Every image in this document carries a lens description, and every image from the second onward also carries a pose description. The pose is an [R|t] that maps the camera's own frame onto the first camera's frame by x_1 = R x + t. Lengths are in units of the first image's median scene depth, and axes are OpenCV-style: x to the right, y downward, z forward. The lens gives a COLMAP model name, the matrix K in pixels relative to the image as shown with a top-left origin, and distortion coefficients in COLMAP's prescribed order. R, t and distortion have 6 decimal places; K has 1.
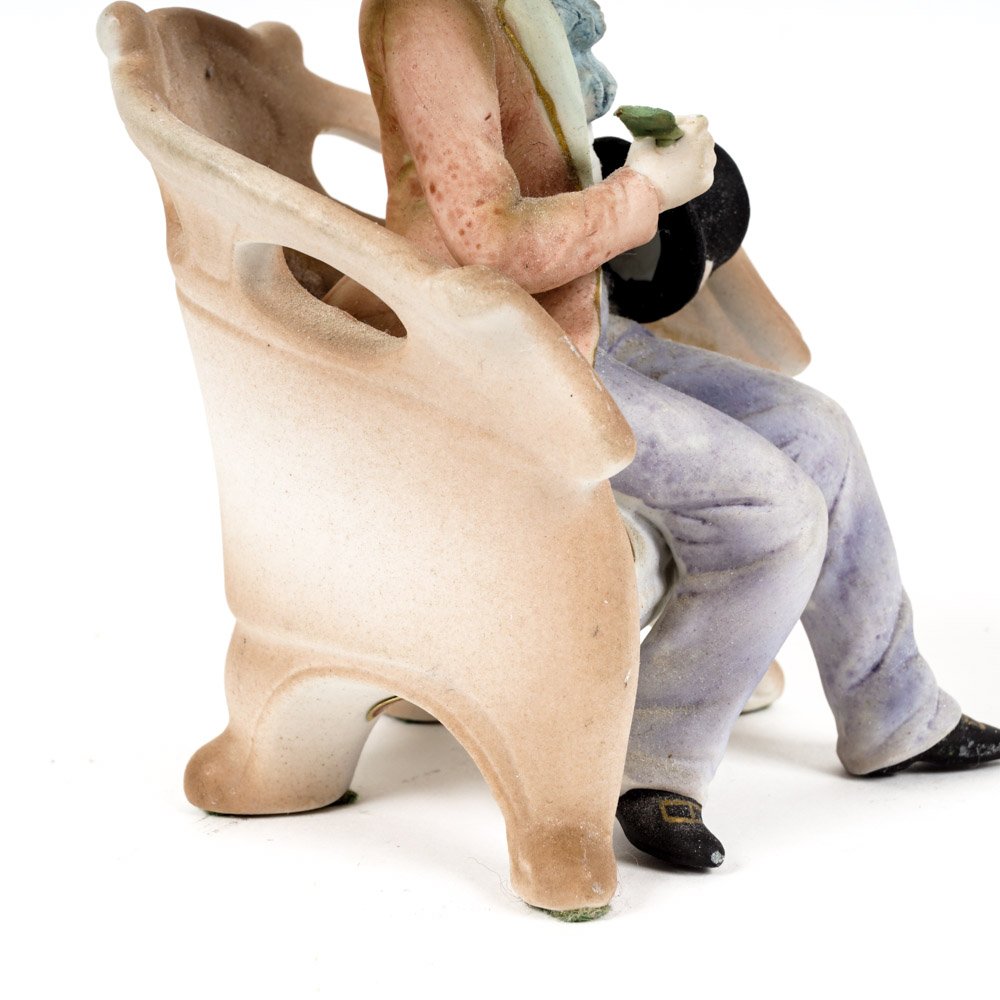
lens RADIAL K [[2034.6, 0, 500.6], [0, 2034.6, 504.4], [0, 0, 1]] dist [-0.047973, 0.000000]
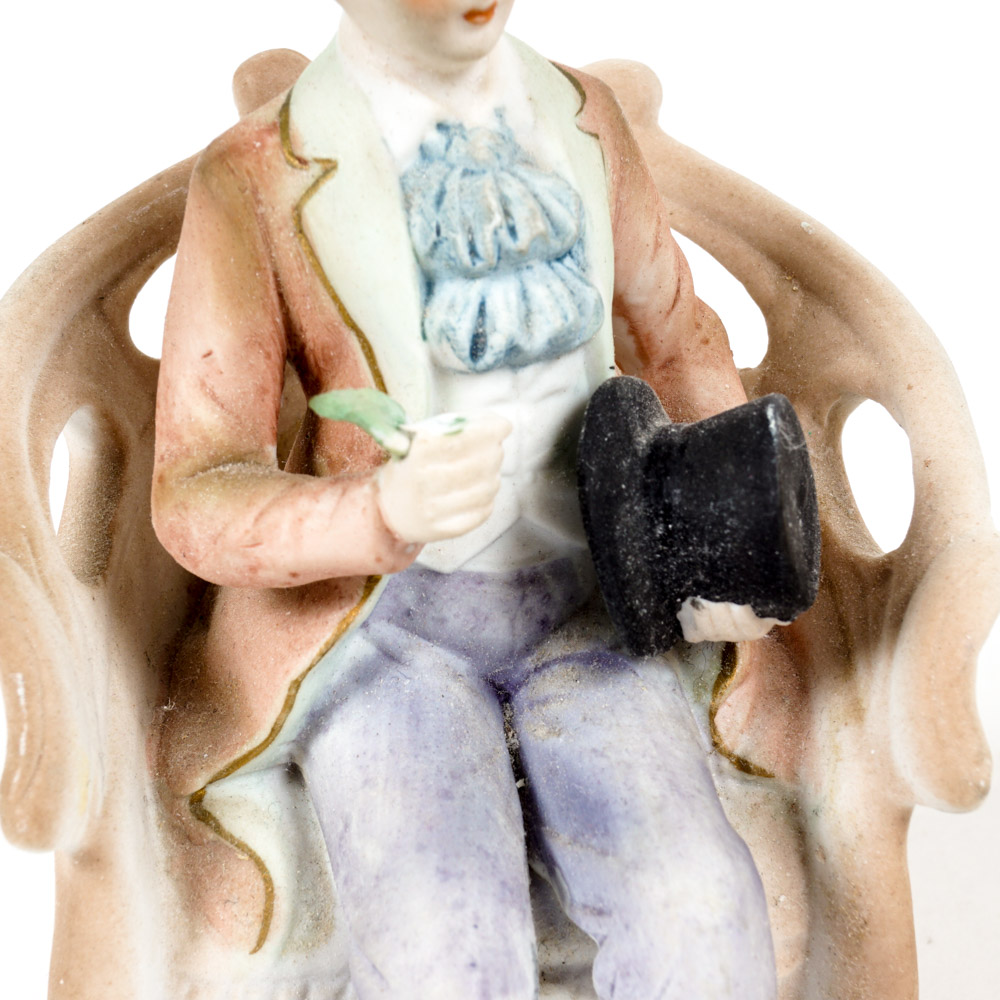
lens RADIAL K [[2309.8, 0, 491.9], [0, 2309.8, 521.6], [0, 0, 1]] dist [-0.044424, 0.000000]
pose [[0.445163, 0.379388, -0.811107, 0.728298], [-0.180714, 0.925236, 0.333589, -0.417072], [0.877025, -0.001923, 0.480442, 0.635931]]
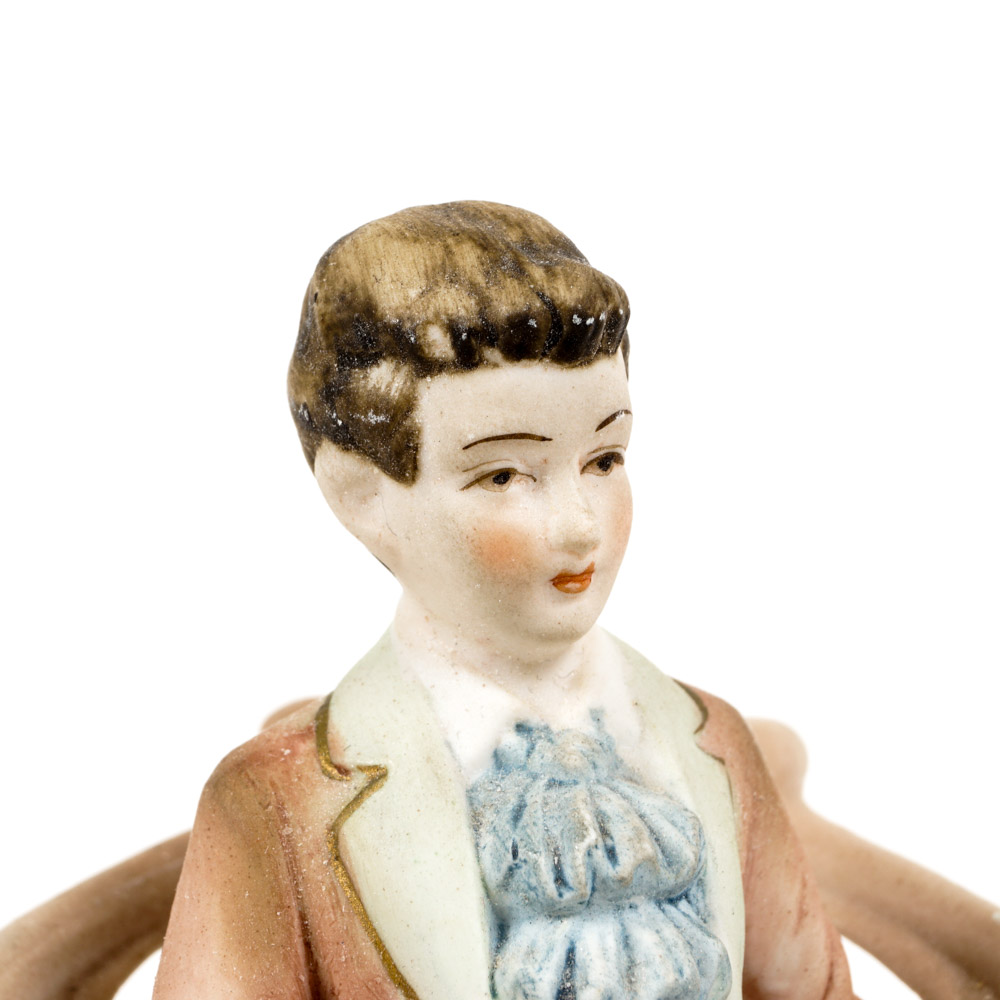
lens RADIAL K [[3102.0, 0, 499.3], [0, 3102.0, 500.9], [0, 0, 1]] dist [-0.092078, 0.000000]
pose [[0.413057, 0.073068, -0.907769, 0.775832], [-0.191977, 0.981364, -0.008363, -0.325233], [0.890241, 0.177725, 0.419387, 0.636356]]
